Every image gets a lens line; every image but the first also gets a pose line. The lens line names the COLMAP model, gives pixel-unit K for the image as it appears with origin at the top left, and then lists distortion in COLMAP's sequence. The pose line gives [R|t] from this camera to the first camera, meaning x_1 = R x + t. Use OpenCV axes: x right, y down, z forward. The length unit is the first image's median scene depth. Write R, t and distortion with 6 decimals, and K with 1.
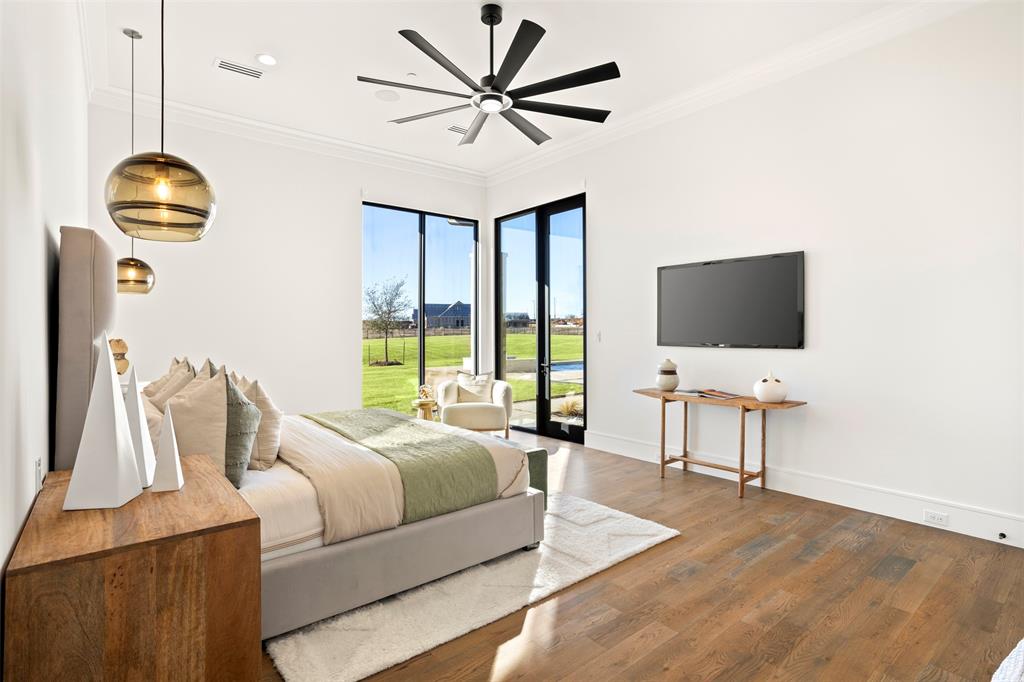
lens RADIAL K [[513.7, 0, 507.2], [0, 513.7, 330.4], [0, 0, 1]] dist [-0.024708, 0.001699]
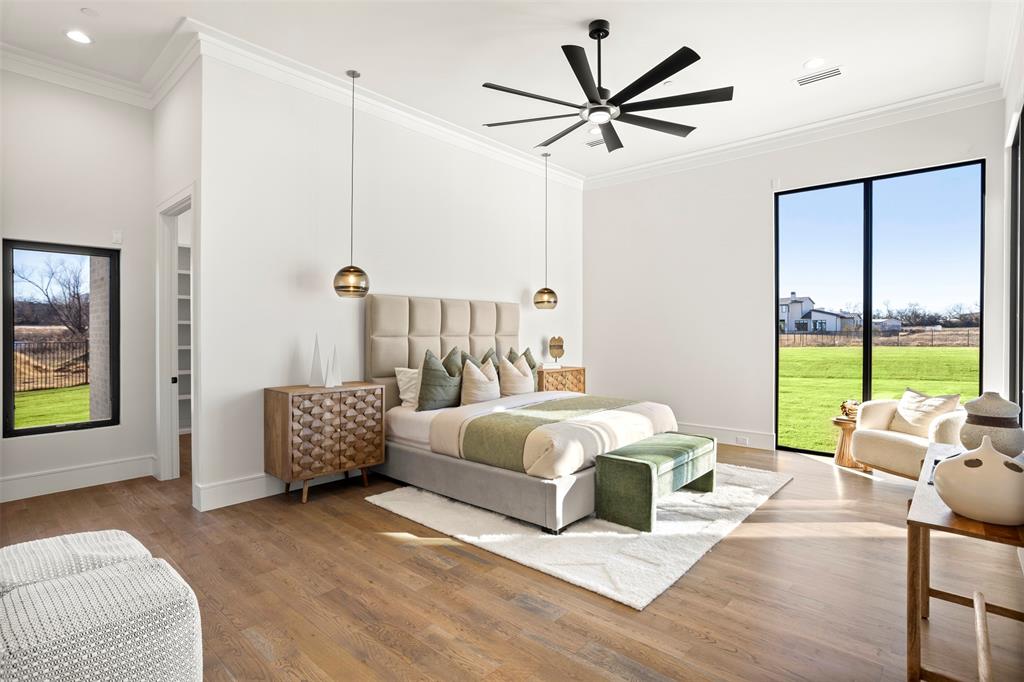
lens RADIAL K [[513.7, 0, 507.2], [0, 513.7, 330.4], [0, 0, 1]] dist [-0.024708, 0.001699]
pose [[0.140839, 0.005246, -0.990019, 1.227128], [0.001905, 0.999983, 0.005570, -0.014082], [0.990031, -0.002670, 0.140826, 0.833506]]
